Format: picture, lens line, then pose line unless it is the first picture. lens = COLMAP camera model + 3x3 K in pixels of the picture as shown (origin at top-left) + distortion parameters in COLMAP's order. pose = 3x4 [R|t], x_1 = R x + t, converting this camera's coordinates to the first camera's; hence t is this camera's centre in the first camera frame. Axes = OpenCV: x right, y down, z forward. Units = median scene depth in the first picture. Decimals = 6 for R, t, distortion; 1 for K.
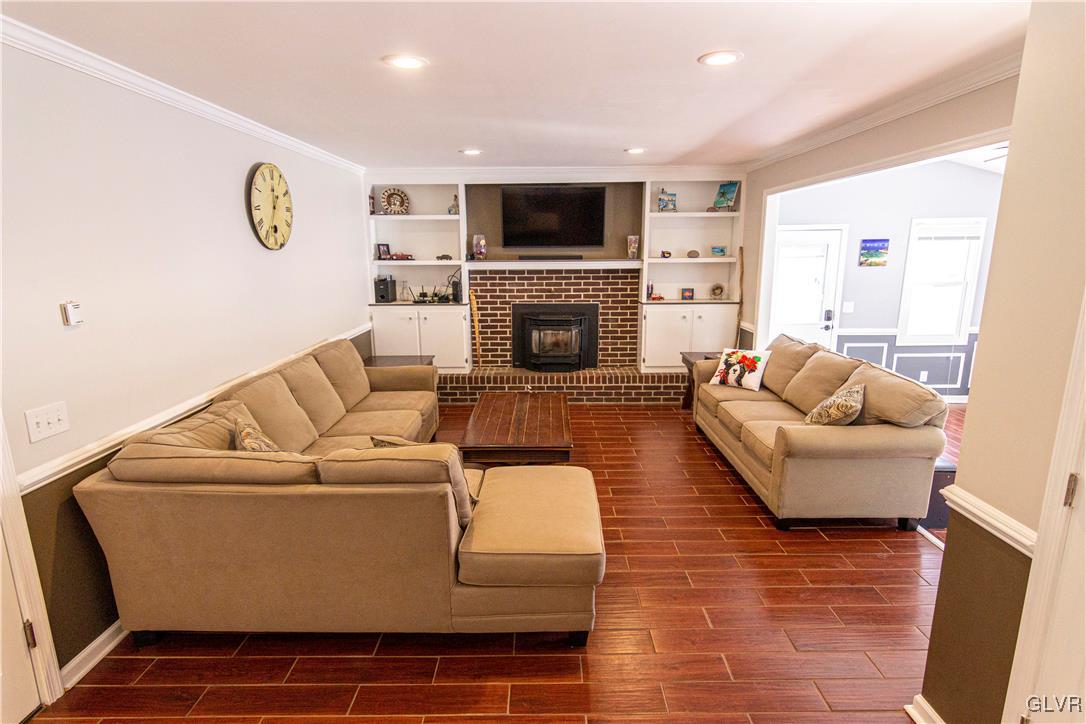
lens RADIAL K [[551.5, 0, 544.0], [0, 551.5, 361.2], [0, 0, 1]] dist [0.004593, 0.000401]
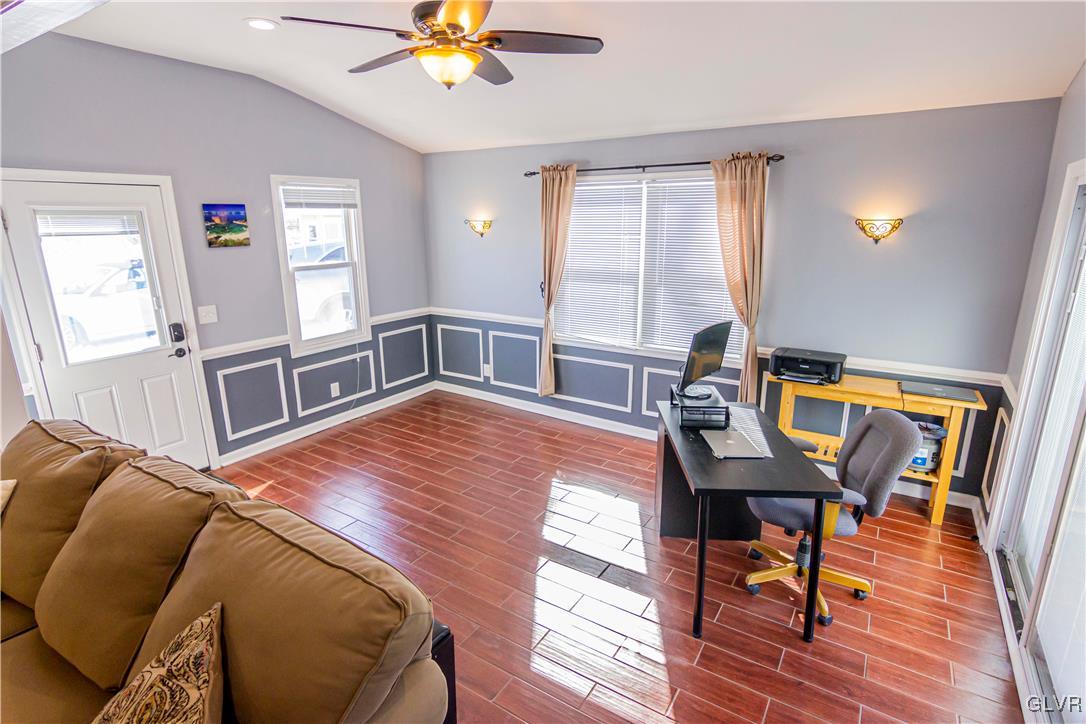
lens RADIAL K [[551.5, 0, 542.2], [0, 551.5, 361.6], [0, 0, 1]] dist [0.004593, 0.000401]
pose [[0.544291, -0.208205, 0.812649, 0.240206], [0.171854, 0.975841, 0.134913, -0.065222], [-0.821105, 0.066225, 0.566922, 0.343066]]
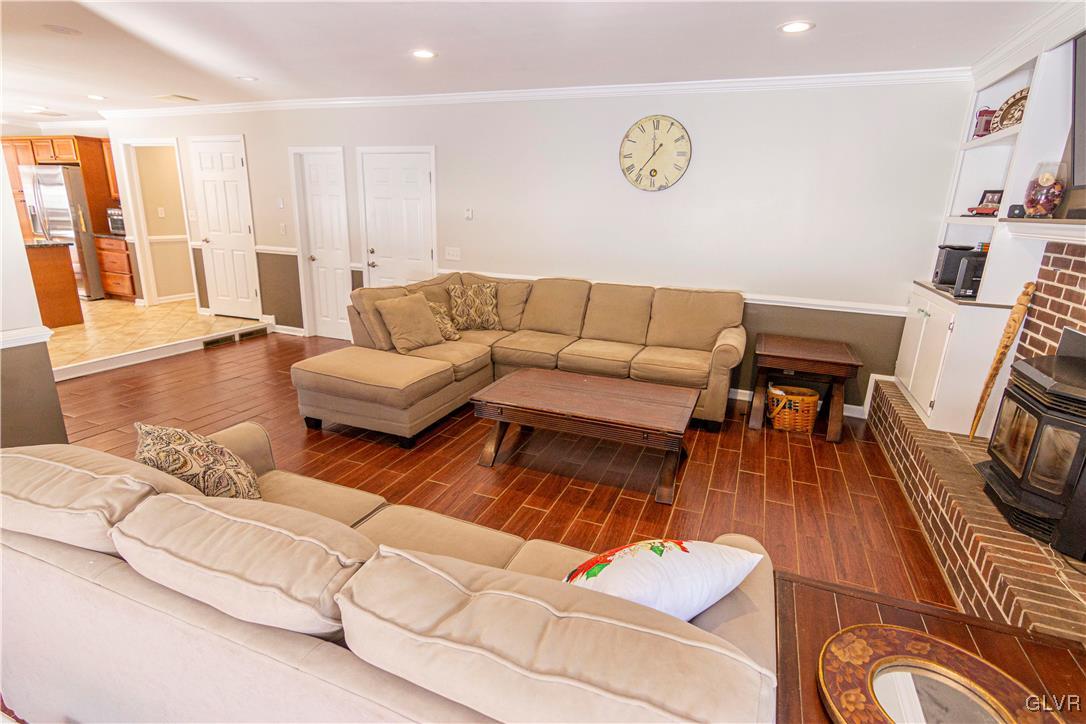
lens RADIAL K [[551.5, 0, 541.1], [0, 551.5, 364.0], [0, 0, 1]] dist [0.004593, 0.000401]
pose [[-0.375361, 0.243714, -0.894264, 0.458342], [-0.221903, 0.913125, 0.341997, -0.133291], [0.899924, 0.326812, -0.288671, 0.772176]]
